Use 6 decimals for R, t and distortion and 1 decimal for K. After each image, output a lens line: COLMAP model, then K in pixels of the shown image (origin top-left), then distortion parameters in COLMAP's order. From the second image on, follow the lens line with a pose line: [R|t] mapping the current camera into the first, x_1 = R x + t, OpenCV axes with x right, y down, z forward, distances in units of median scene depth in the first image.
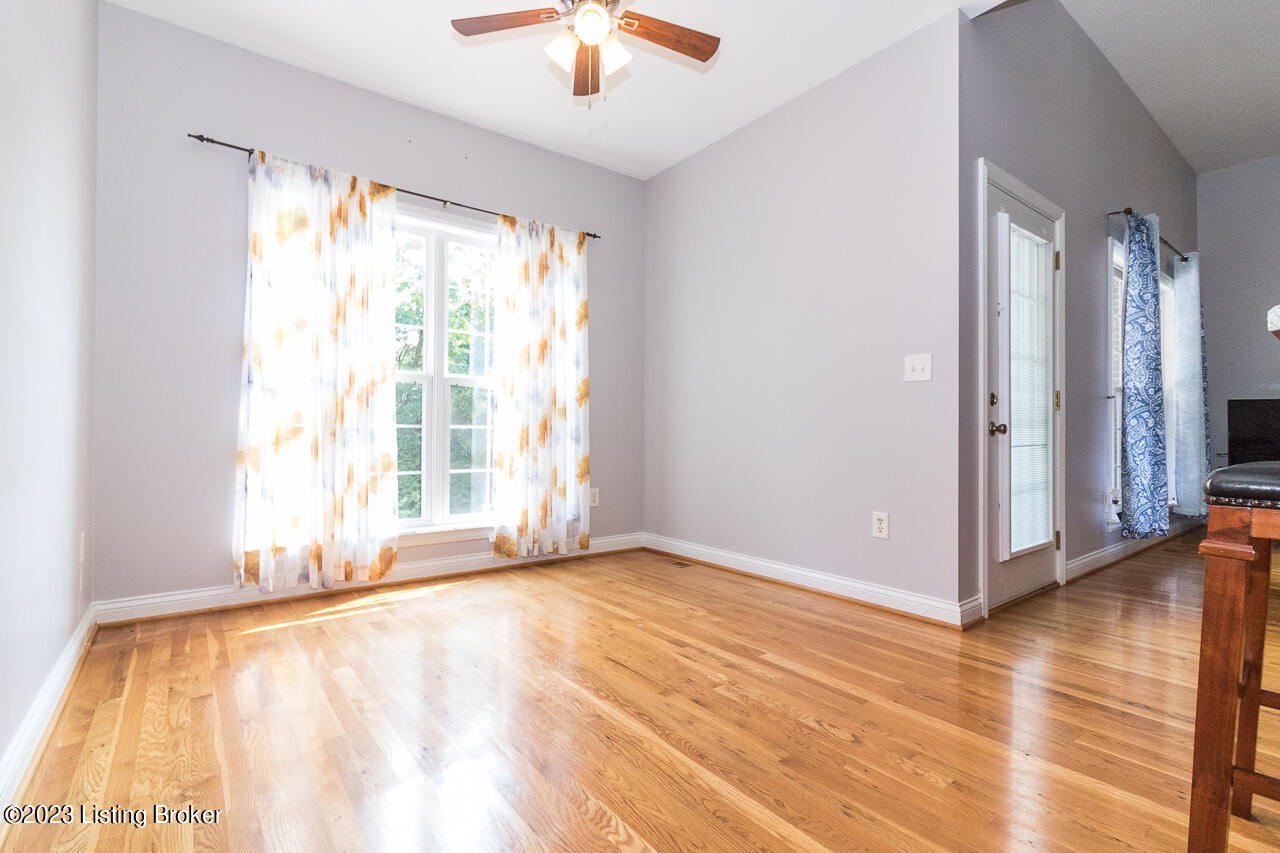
lens RADIAL K [[584.9, 0, 635.8], [0, 584.9, 424.2], [0, 0, 1]] dist [0.004399, 0.000119]
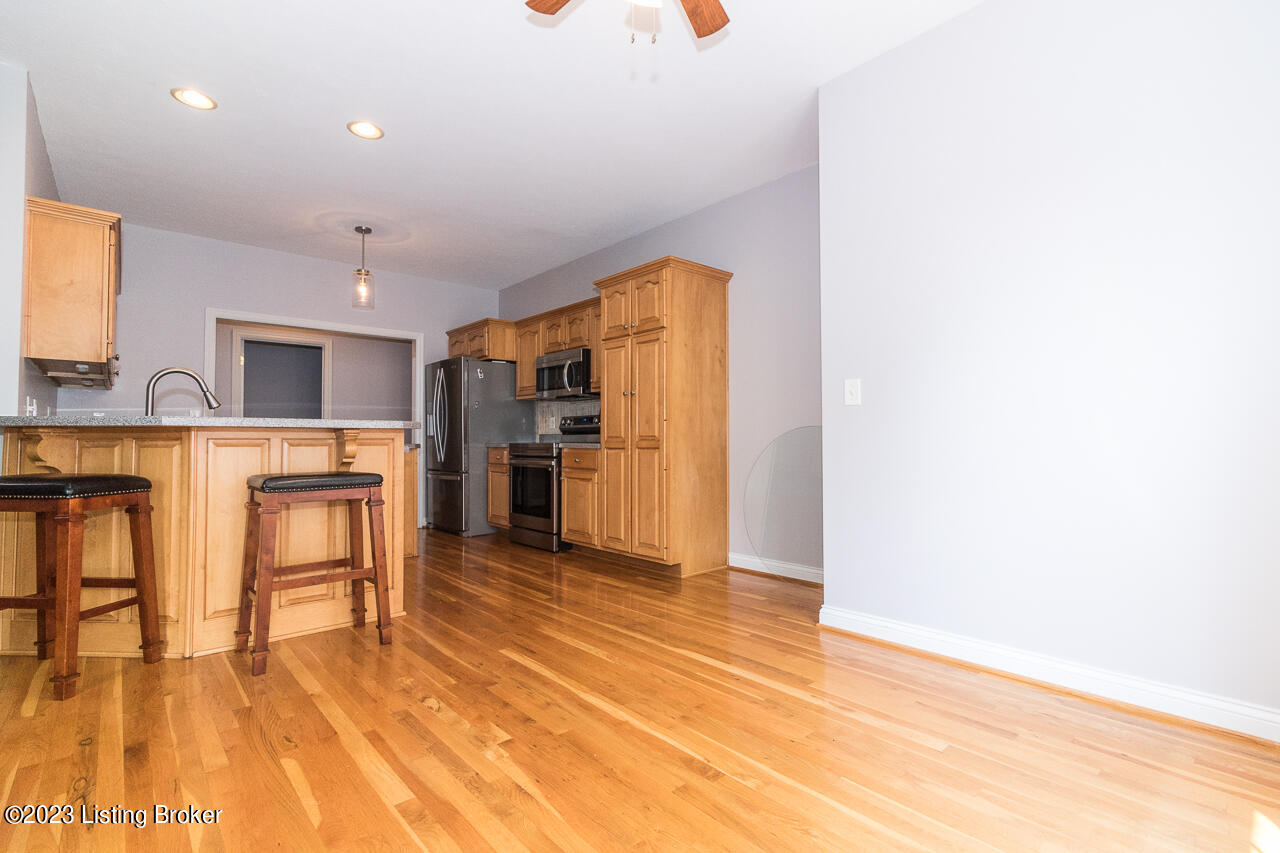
lens RADIAL K [[584.9, 0, 644.6], [0, 584.9, 429.2], [0, 0, 1]] dist [0.004399, 0.000119]
pose [[-0.996494, 0.004081, -0.083569, -0.008381], [0.006404, 0.999600, -0.027547, -0.027972], [0.083423, -0.027985, -0.996121, 2.290763]]
